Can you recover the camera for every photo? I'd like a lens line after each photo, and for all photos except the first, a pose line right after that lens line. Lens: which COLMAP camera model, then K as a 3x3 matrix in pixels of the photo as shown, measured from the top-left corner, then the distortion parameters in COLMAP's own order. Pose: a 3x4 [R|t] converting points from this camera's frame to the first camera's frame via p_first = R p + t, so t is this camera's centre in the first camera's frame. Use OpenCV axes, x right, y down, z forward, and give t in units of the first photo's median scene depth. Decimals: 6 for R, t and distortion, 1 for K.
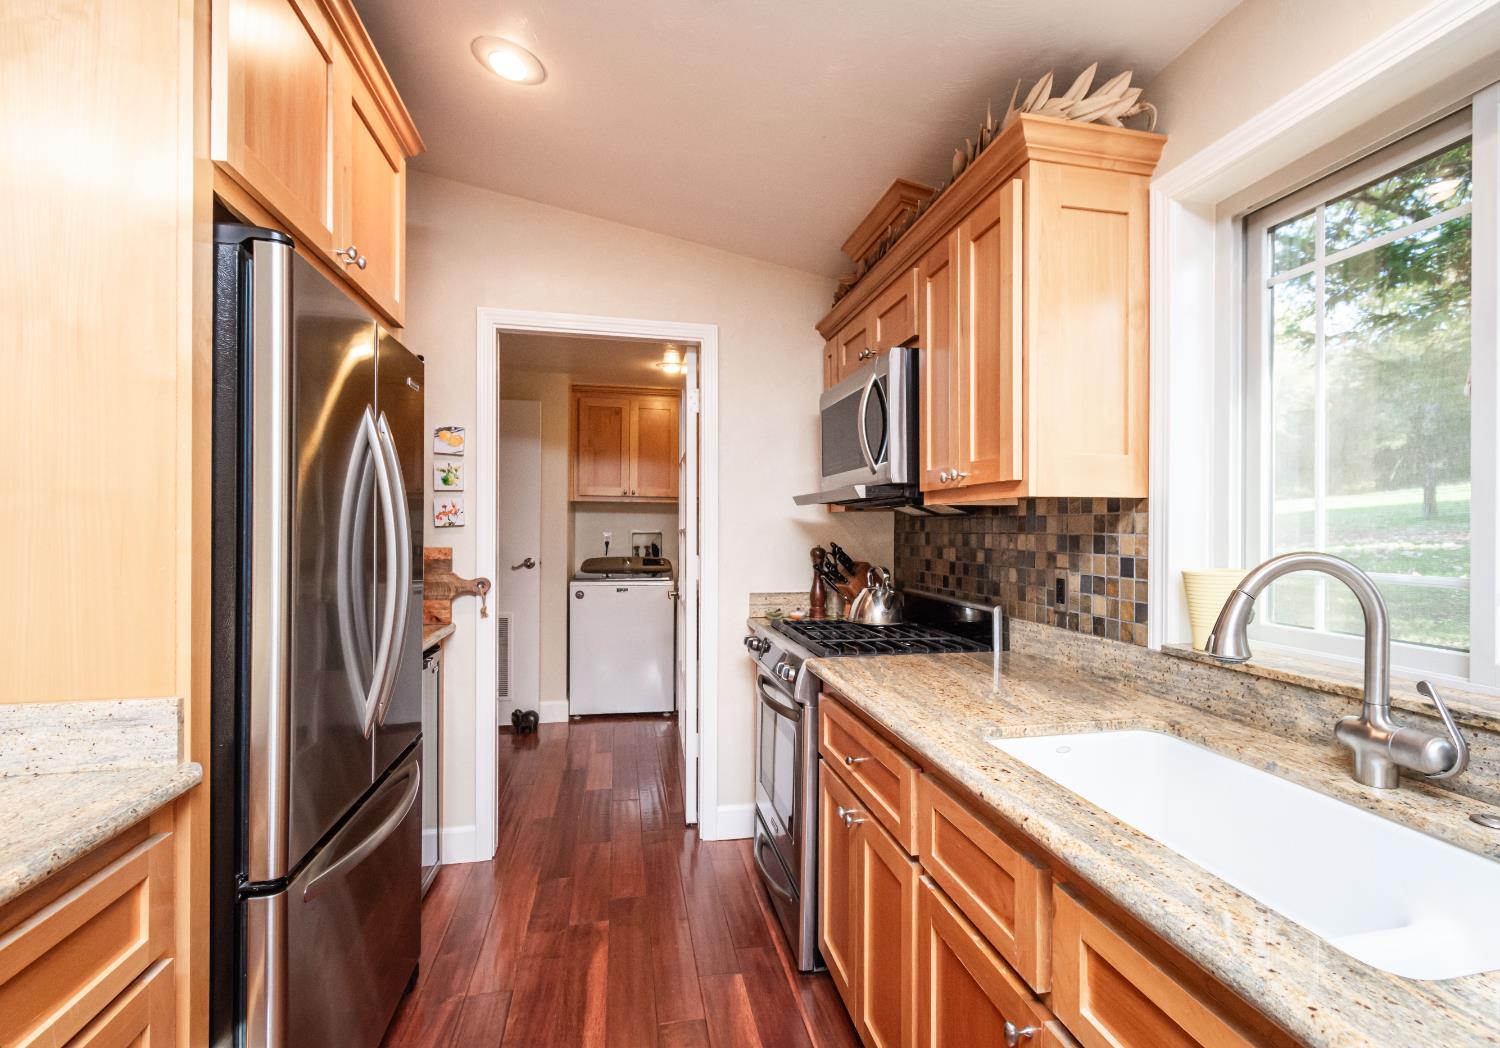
lens RADIAL K [[722.6, 0, 785.8], [0, 722.6, 526.8], [0, 0, 1]] dist [-0.000134, -0.000066]
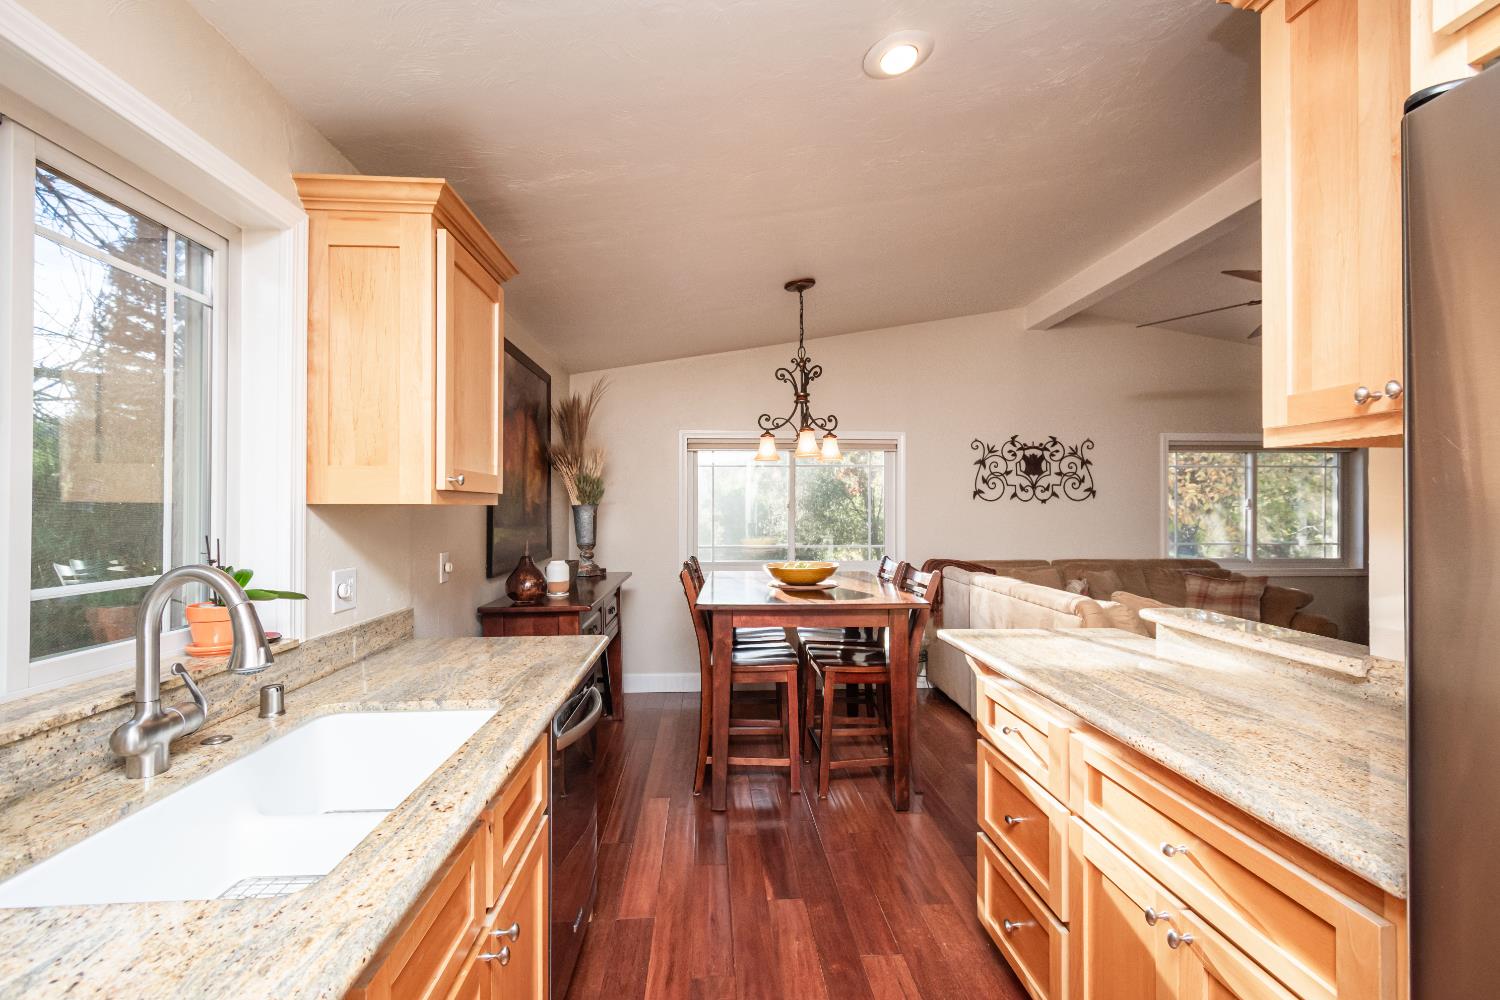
lens RADIAL K [[671.3, 0, 750.0], [0, 671.3, 500.0], [0, 0, 1]] dist [-0.003793, -0.000282]
pose [[-0.986712, -0.002483, 0.162461, -0.114862], [-0.004668, 0.999904, -0.013069, -0.023676], [-0.162413, -0.013653, -0.986628, 0.843283]]
